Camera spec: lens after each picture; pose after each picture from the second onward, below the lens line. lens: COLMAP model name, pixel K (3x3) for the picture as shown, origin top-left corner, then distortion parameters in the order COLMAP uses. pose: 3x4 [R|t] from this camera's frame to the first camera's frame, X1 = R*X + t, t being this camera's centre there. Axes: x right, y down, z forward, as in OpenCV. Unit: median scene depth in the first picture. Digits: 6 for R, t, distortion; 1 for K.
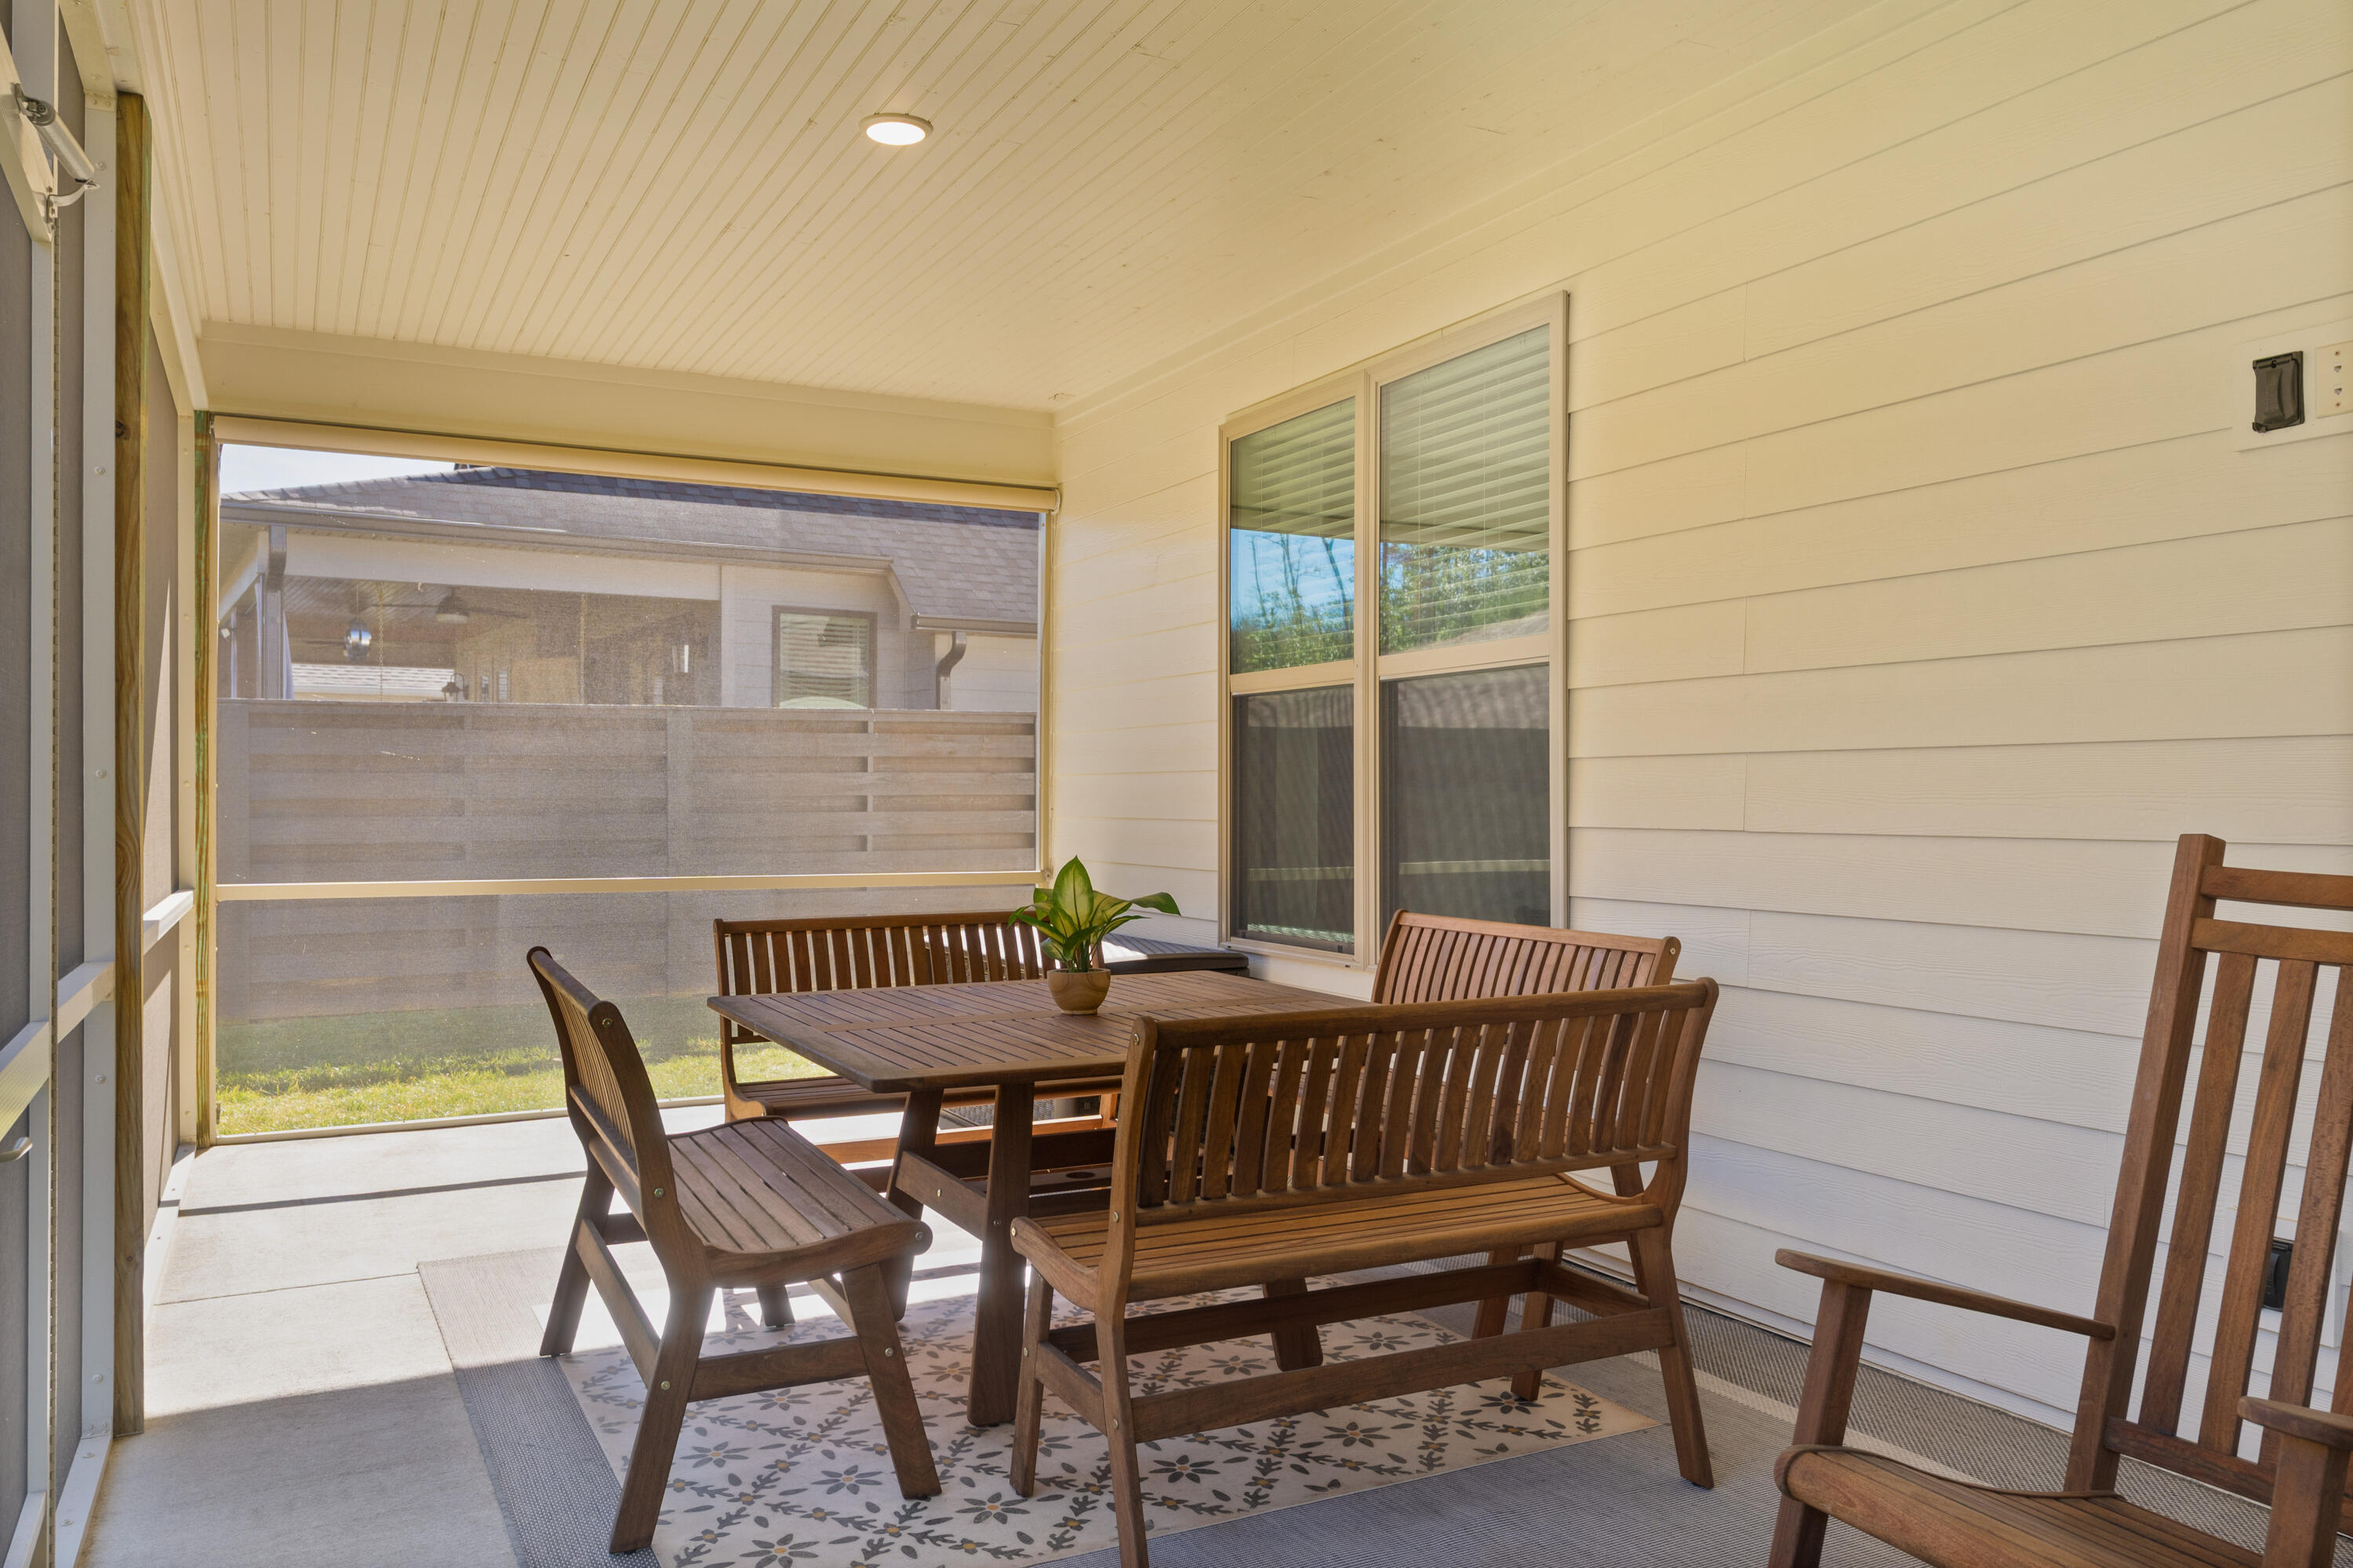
lens RADIAL K [[1773.2, 0, 1166.7], [0, 1773.2, 790.3], [0, 0, 1]] dist [0.002135, -0.006281]
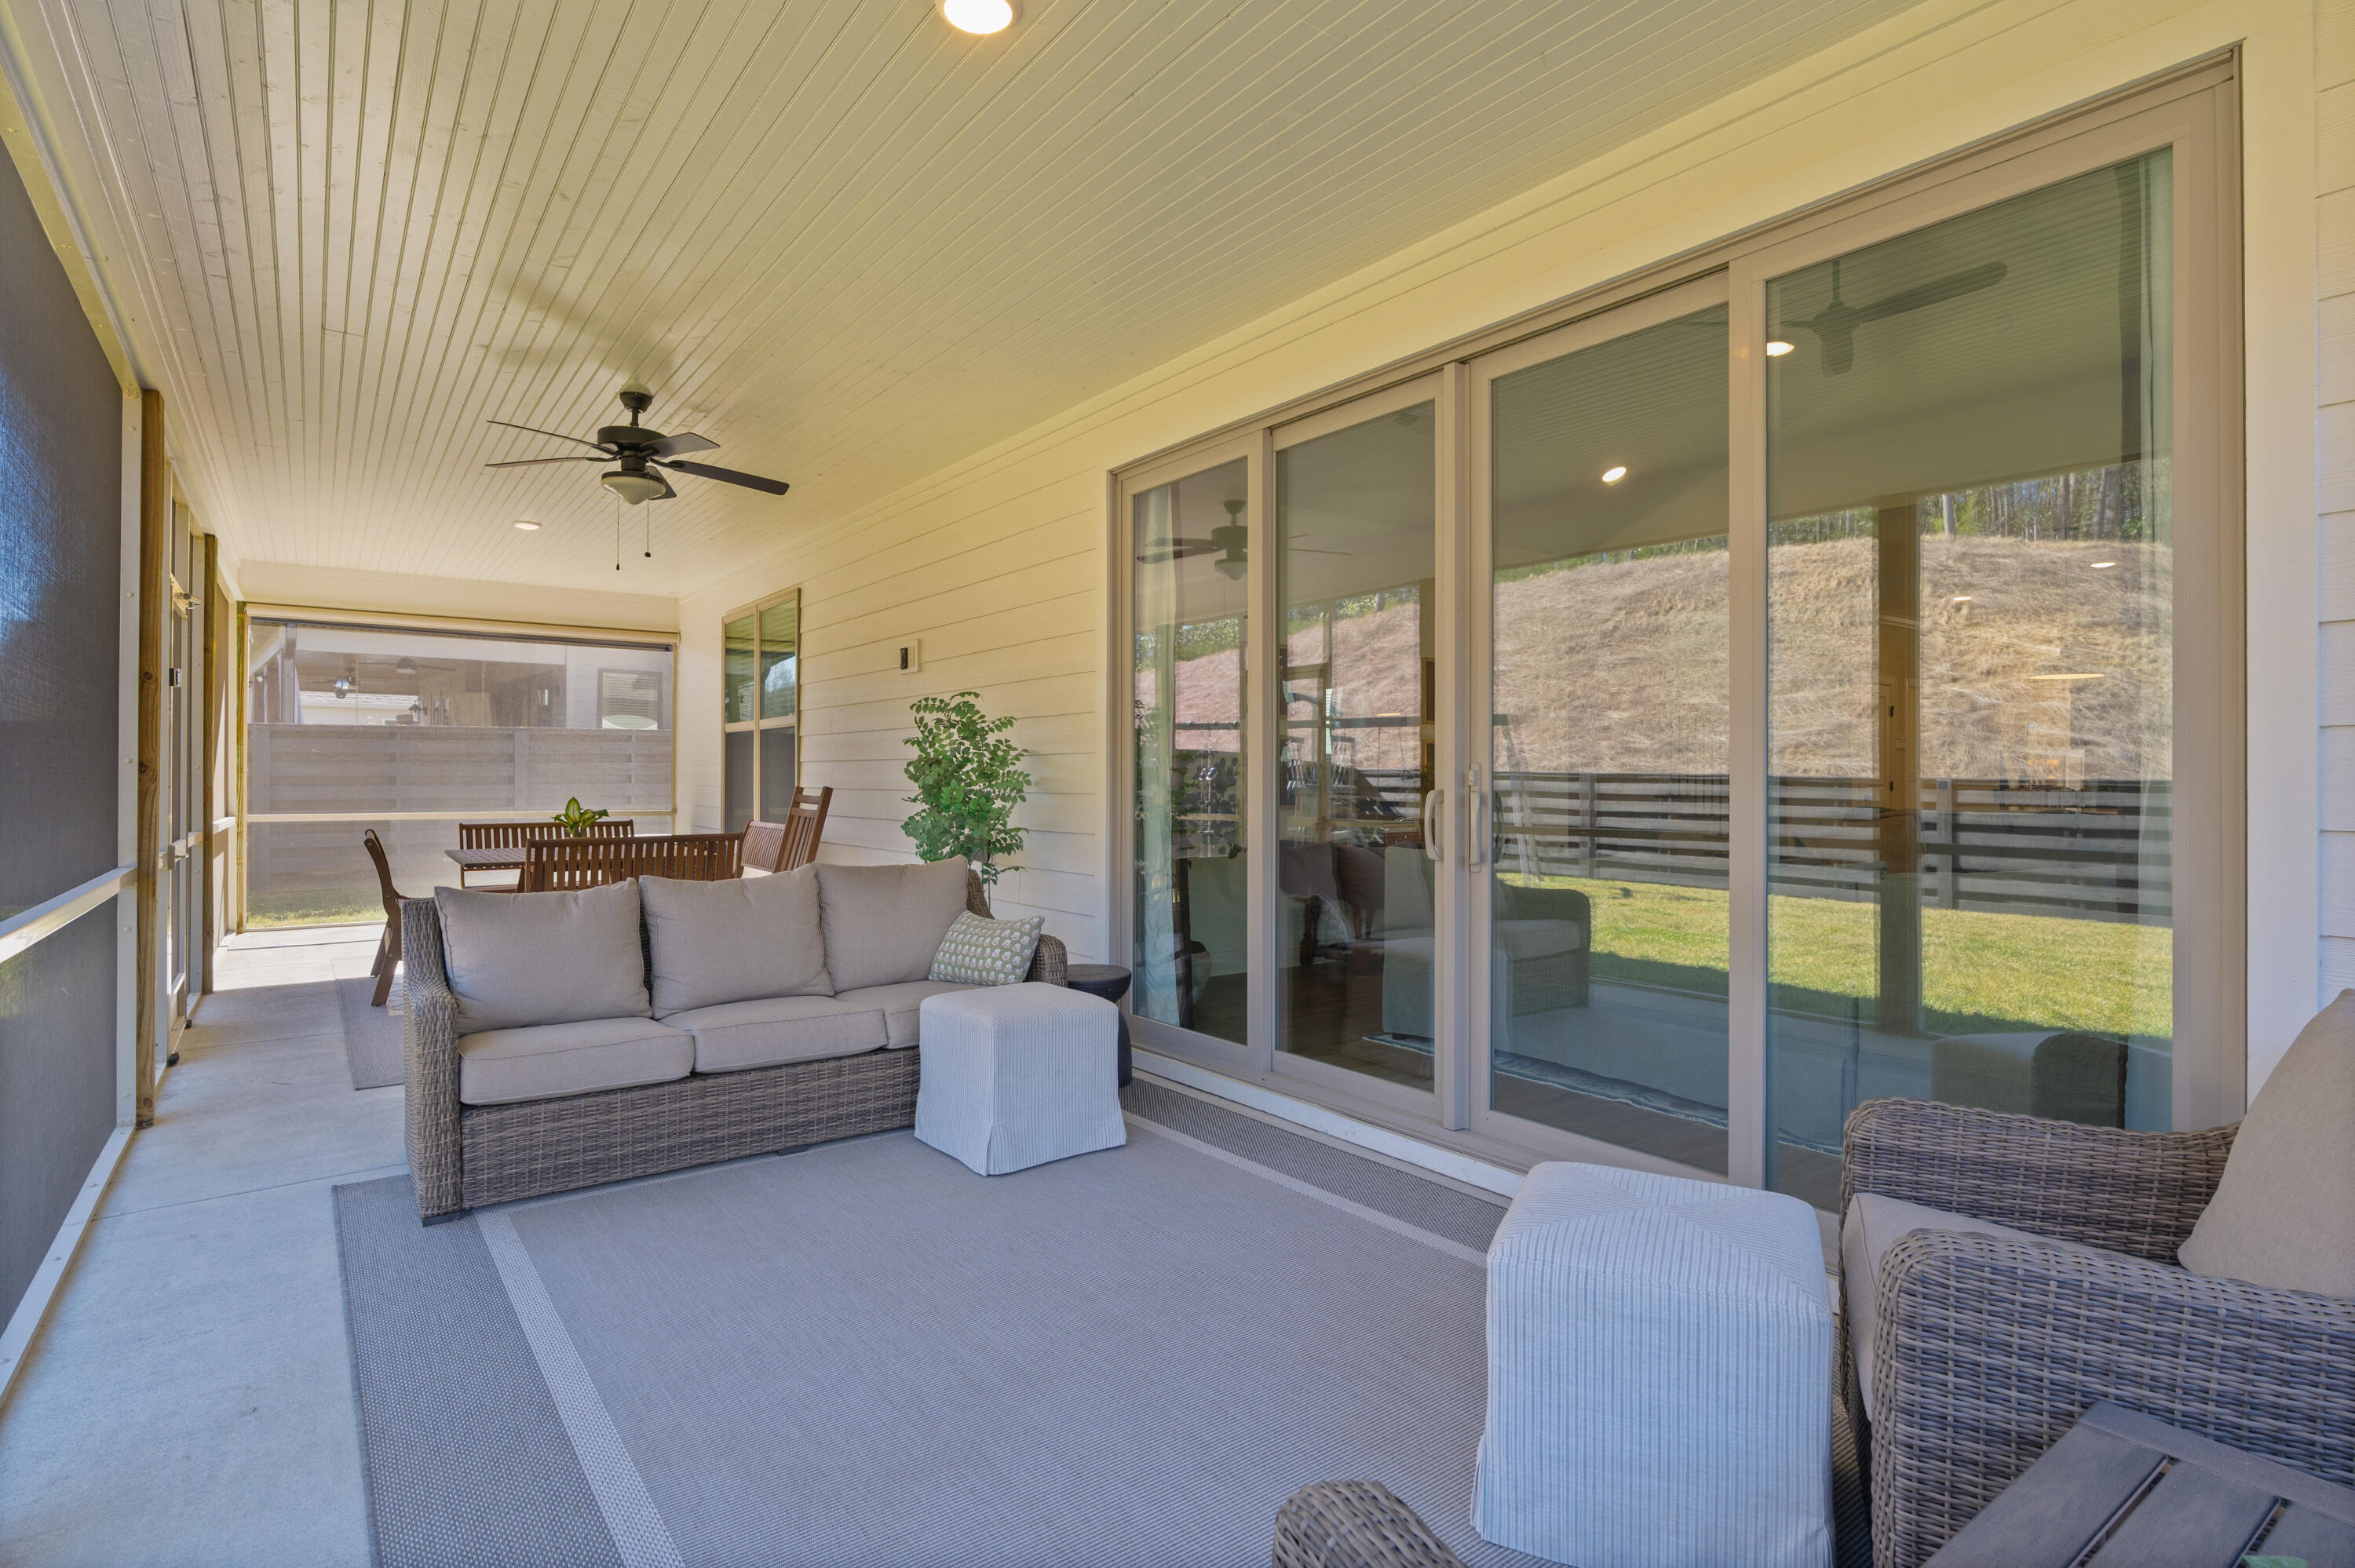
lens RADIAL K [[1206.5, 0, 1168.0], [0, 1206.5, 765.0], [0, 0, 1]] dist [0.003939, -0.000025]
pose [[0.988406, 0.000562, 0.151834, 0.372581], [0.000059, 0.999992, -0.004088, -0.003609], [-0.151835, 0.004050, 0.988398, -0.669823]]
